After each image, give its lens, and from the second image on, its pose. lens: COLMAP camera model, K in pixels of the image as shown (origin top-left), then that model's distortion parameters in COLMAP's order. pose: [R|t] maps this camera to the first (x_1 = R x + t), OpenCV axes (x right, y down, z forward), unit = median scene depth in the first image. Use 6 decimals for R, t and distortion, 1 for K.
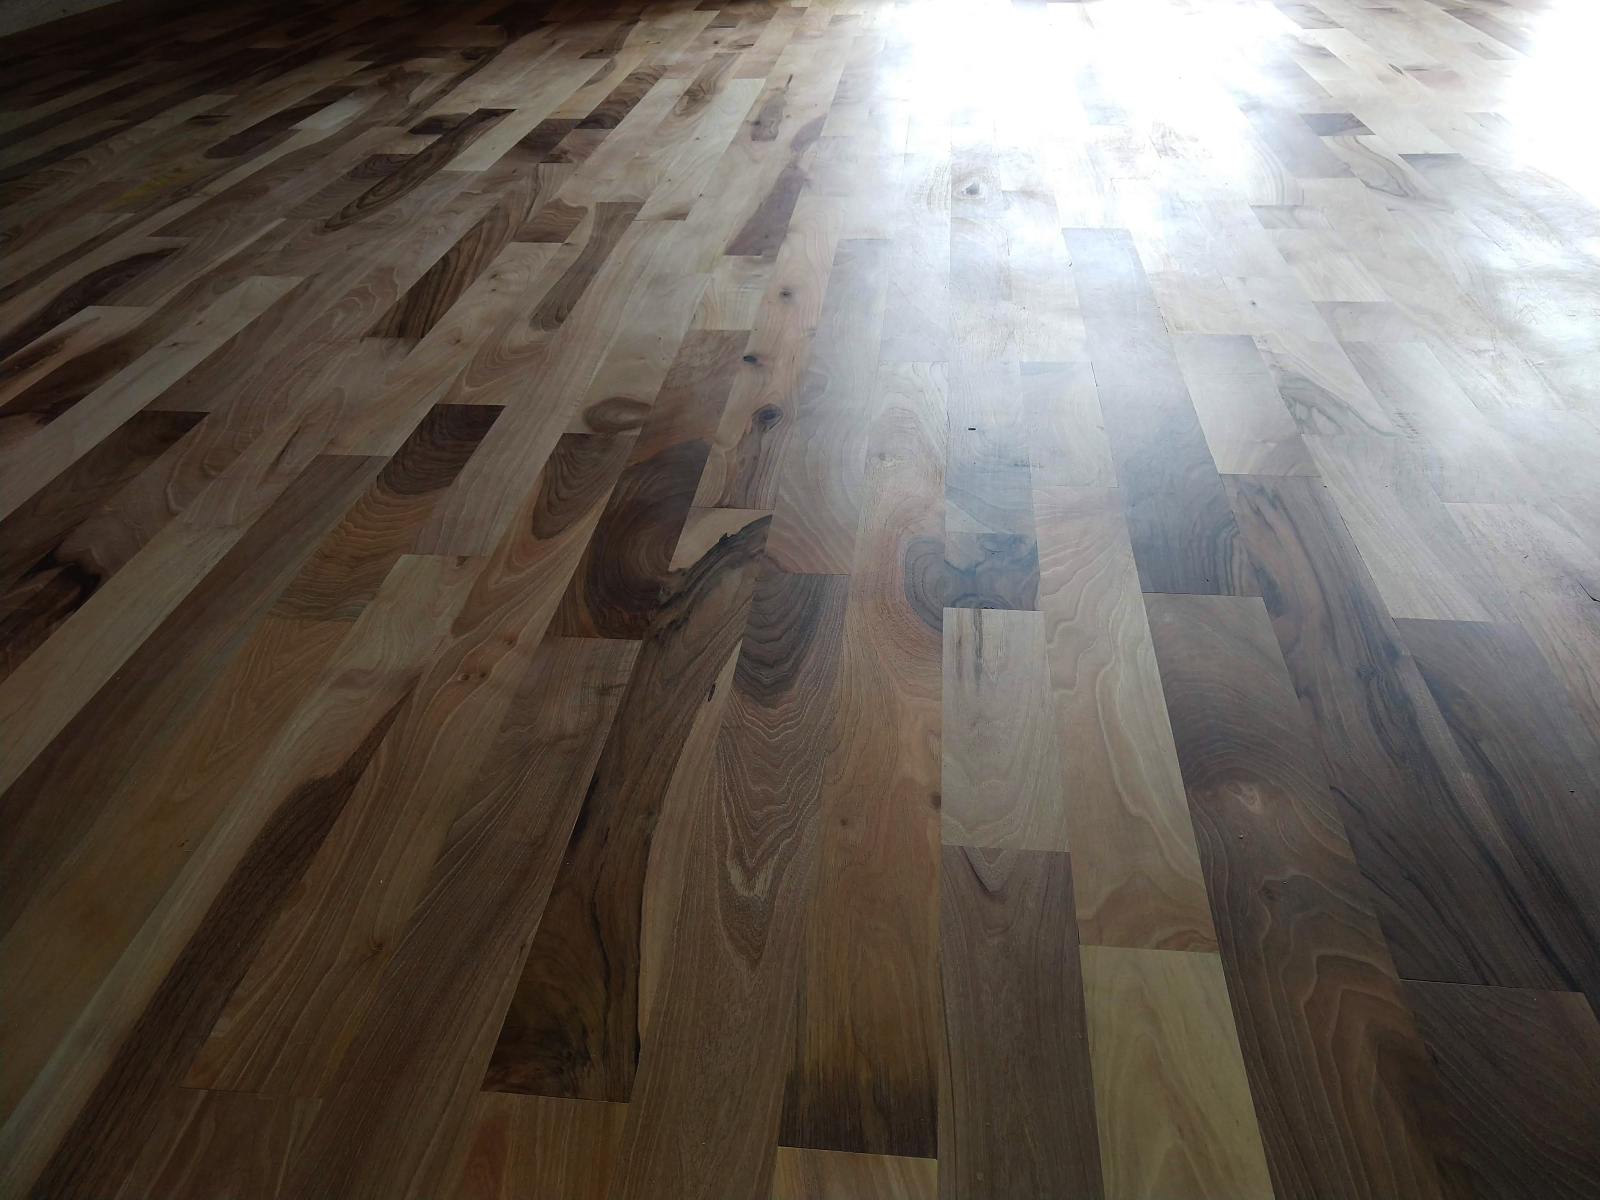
lens RADIAL K [[1158.9, 0, 805.0], [0, 1158.9, 596.8], [0, 0, 1]] dist [0.024509, 0.006278]
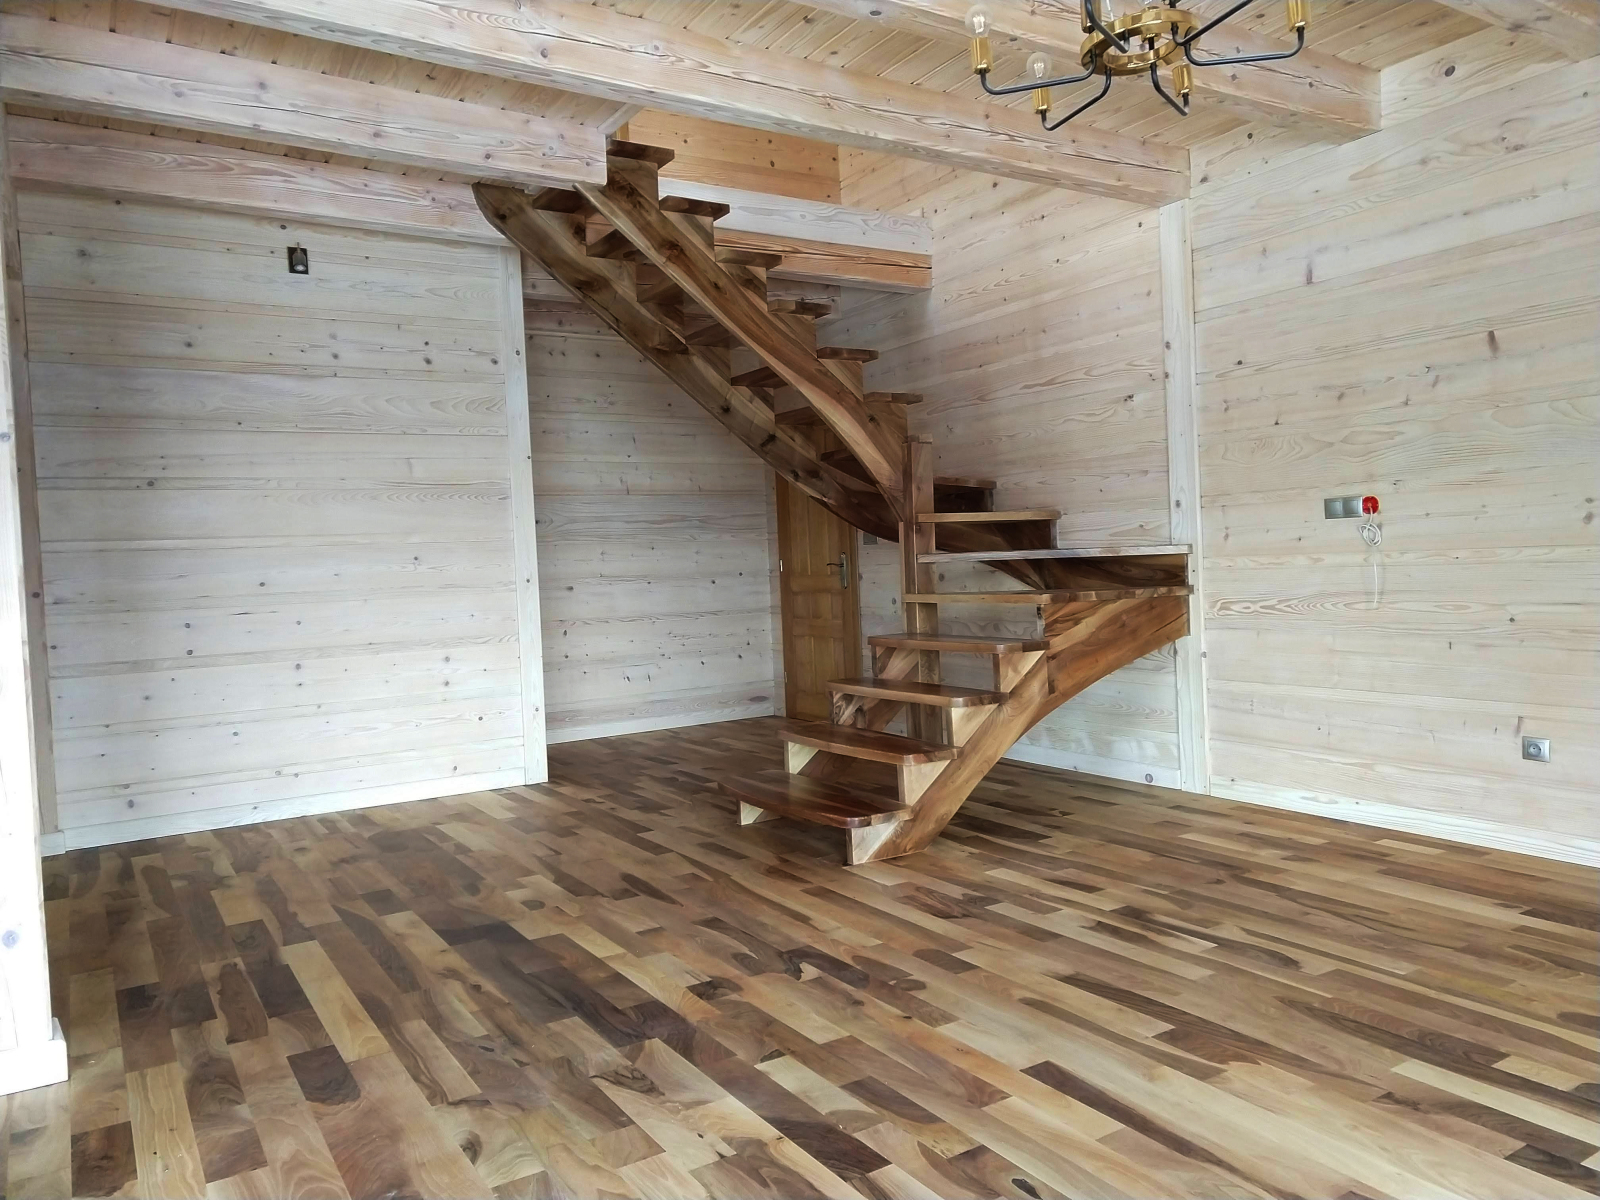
lens RADIAL K [[1158.9, 0, 805.0], [0, 1158.9, 596.8], [0, 0, 1]] dist [0.024509, 0.006278]
pose [[-0.781840, 0.079106, -0.618441, 1.137793], [-0.312008, 0.809138, 0.497942, -1.567590], [0.539794, 0.582270, -0.607935, 1.586047]]
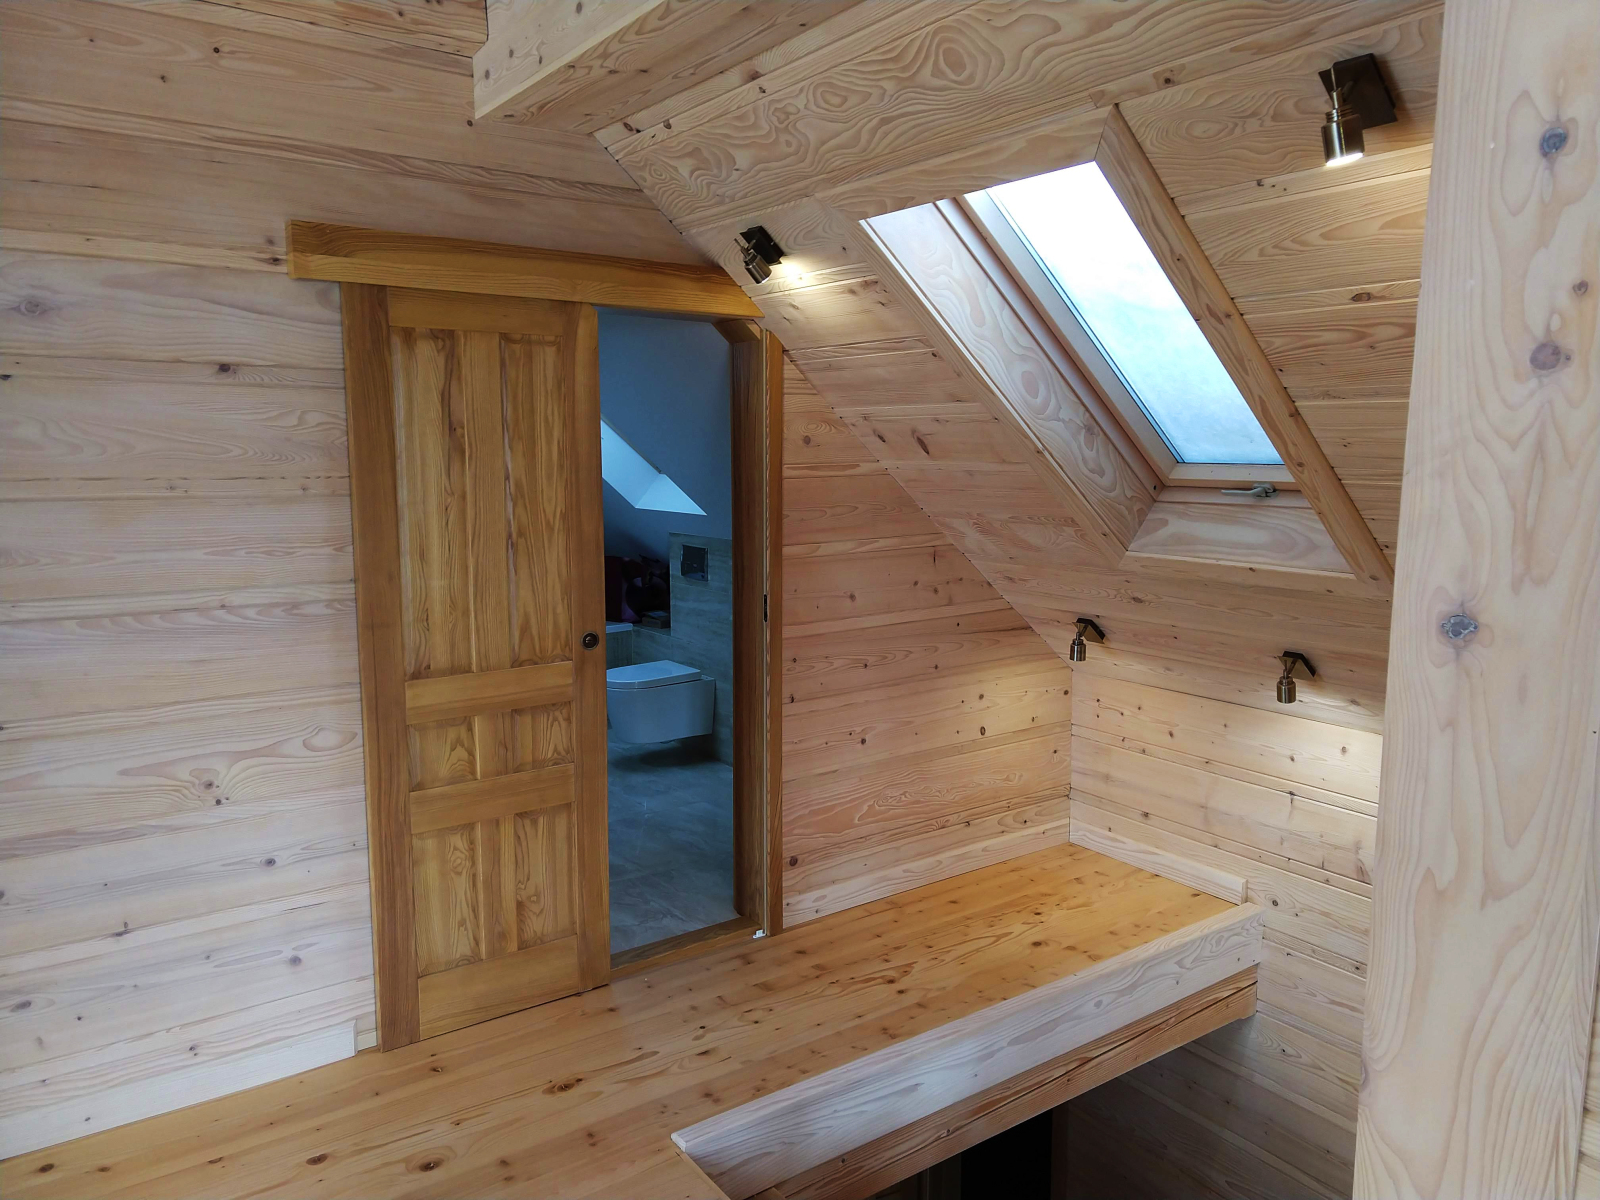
lens RADIAL K [[1152.1, 0, 804.4], [0, 1152.1, 597.6], [0, 0, 1]] dist [0.018651, 0.012377]
pose [[-0.746617, 0.113185, -0.655555, 0.438948], [-0.375908, 0.741243, 0.556105, -2.277458], [0.548868, 0.661625, -0.510877, -1.223085]]
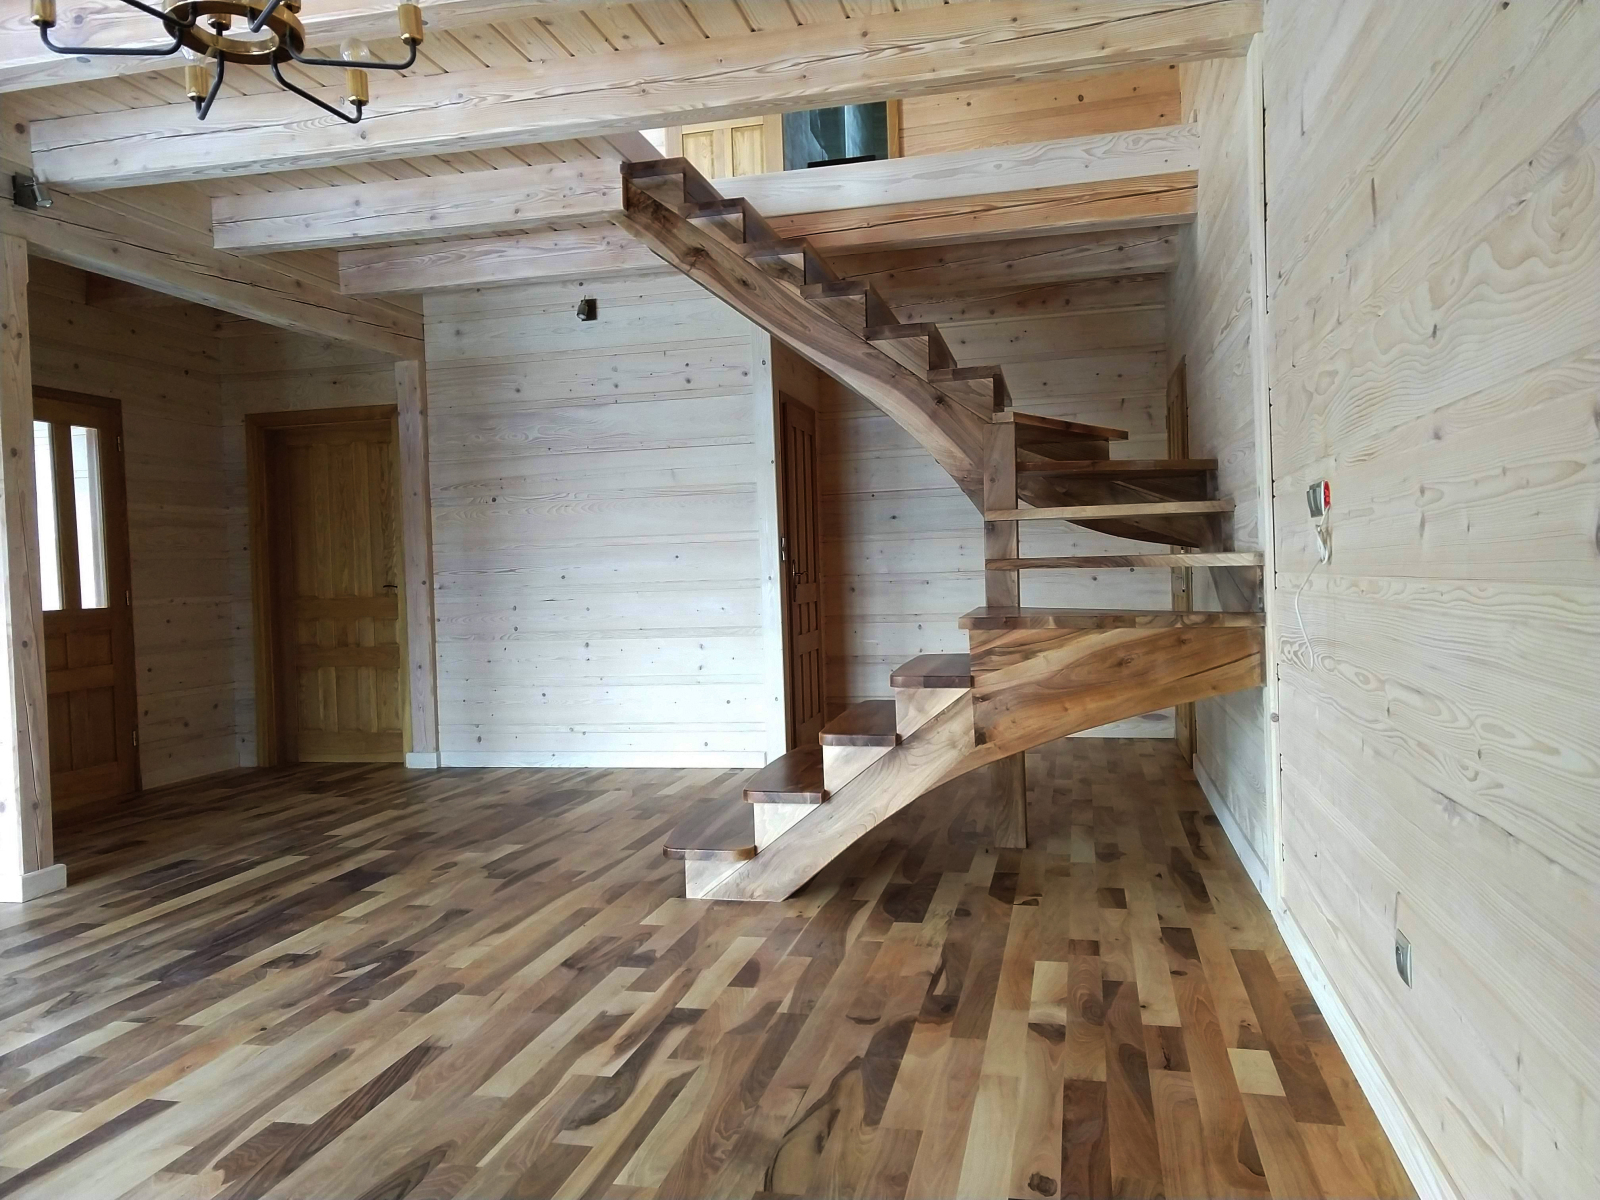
lens RADIAL K [[1152.1, 0, 804.4], [0, 1152.1, 597.6], [0, 0, 1]] dist [0.018651, 0.012377]
pose [[-0.989873, 0.056340, 0.130294, -1.181857], [0.123679, 0.792793, 0.596811, -1.744341], [-0.069672, 0.606882, -0.791732, 1.948238]]
